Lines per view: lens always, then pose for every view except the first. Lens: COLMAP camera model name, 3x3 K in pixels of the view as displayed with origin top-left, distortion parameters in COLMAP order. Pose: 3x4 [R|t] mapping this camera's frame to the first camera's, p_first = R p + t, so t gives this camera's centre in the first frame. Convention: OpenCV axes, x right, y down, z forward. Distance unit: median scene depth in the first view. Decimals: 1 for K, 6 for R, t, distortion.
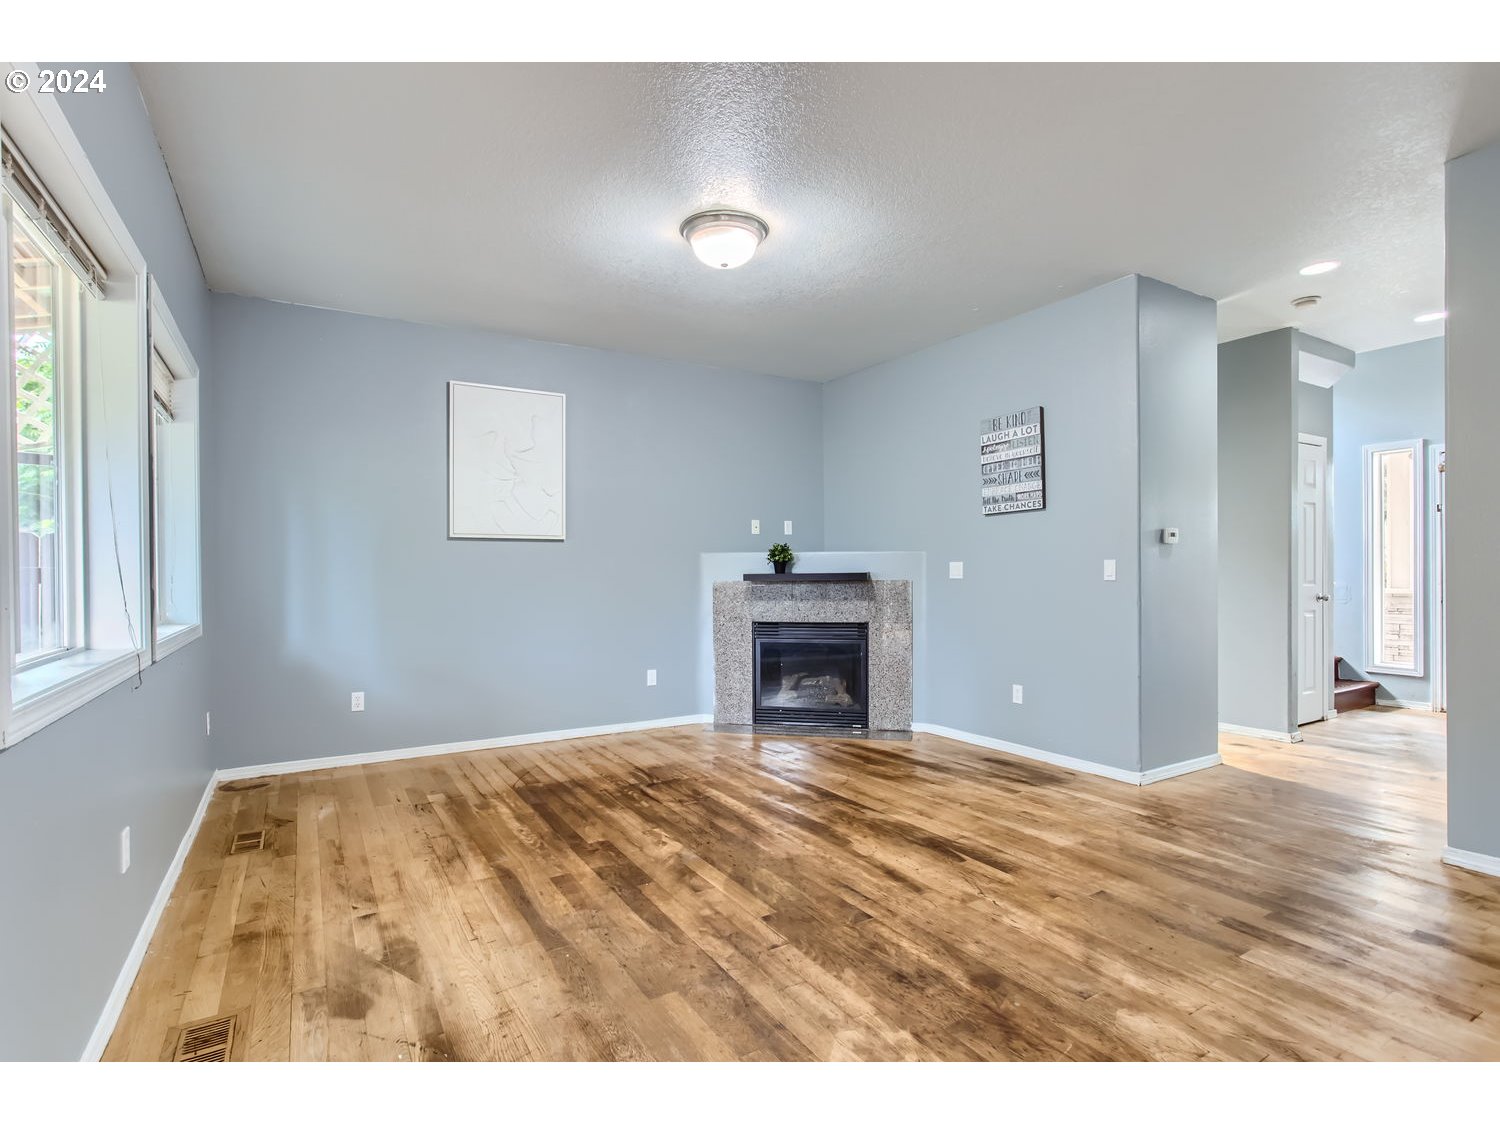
lens RADIAL K [[731.2, 0, 763.5], [0, 731.2, 577.8], [0, 0, 1]] dist [-0.027422, 0.014724]
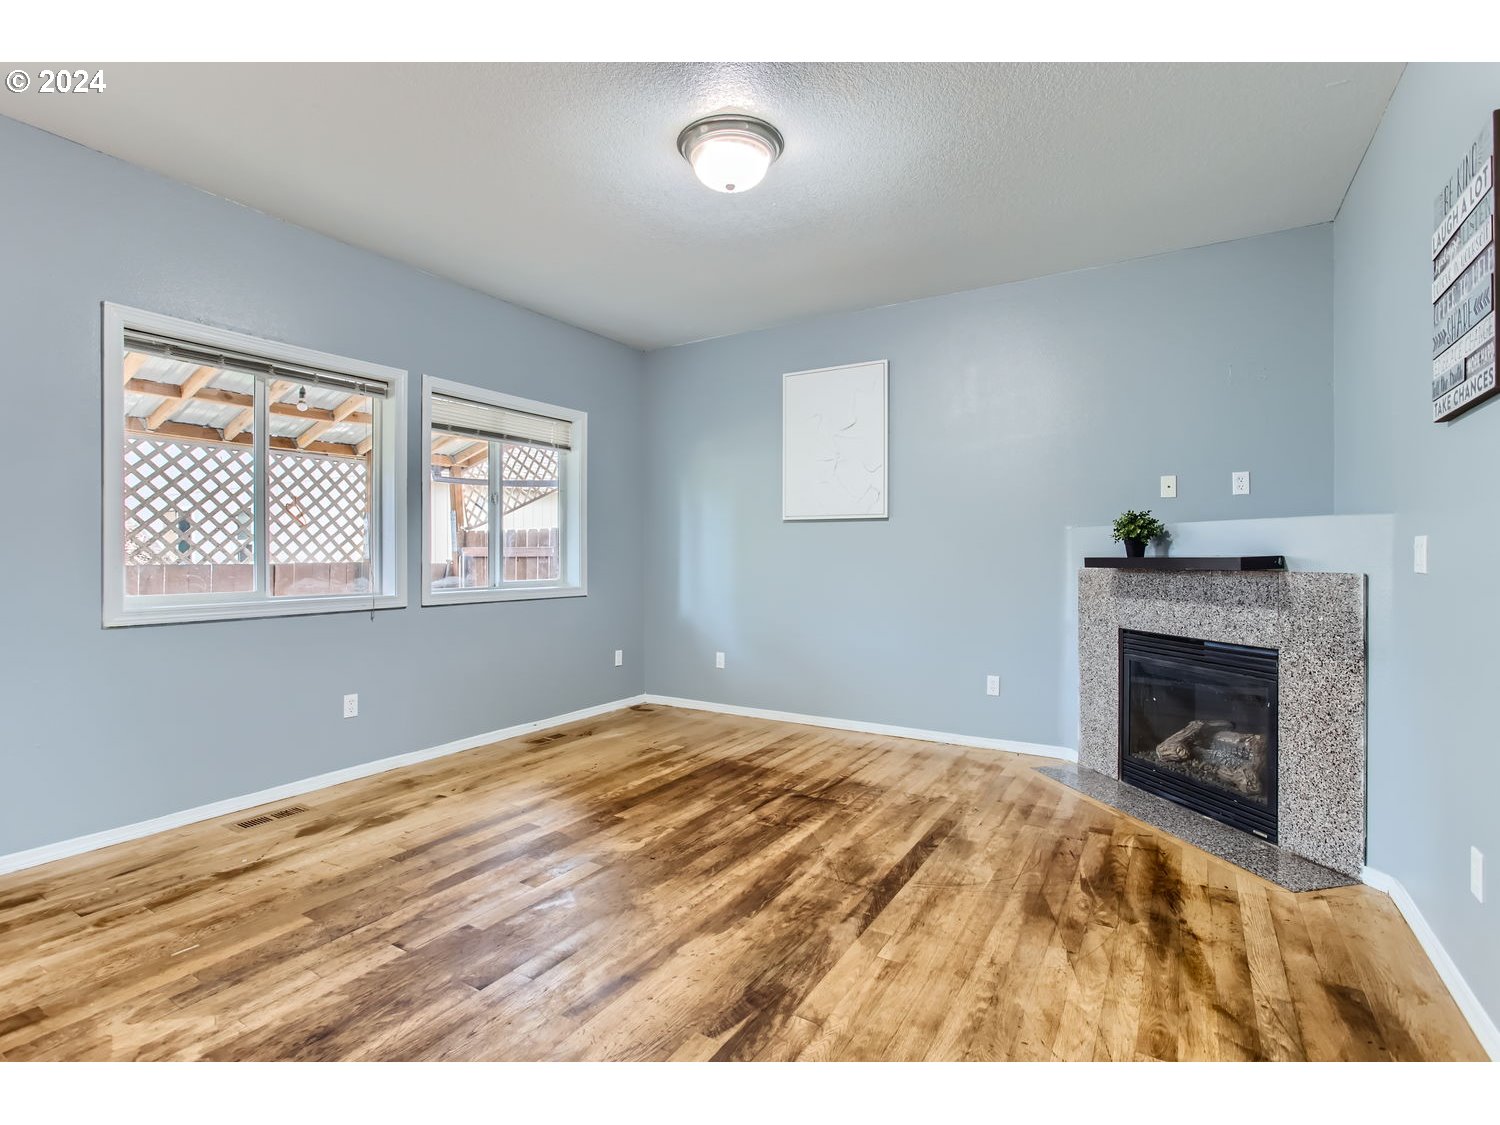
lens RADIAL K [[731.2, 0, 751.5], [0, 731.2, 557.4], [0, 0, 1]] dist [-0.027422, 0.014724]
pose [[0.445974, 0.010664, -0.894983, 0.663499], [-0.009967, 0.999926, 0.006948, -0.010222], [0.894991, 0.005822, 0.446047, 0.610707]]
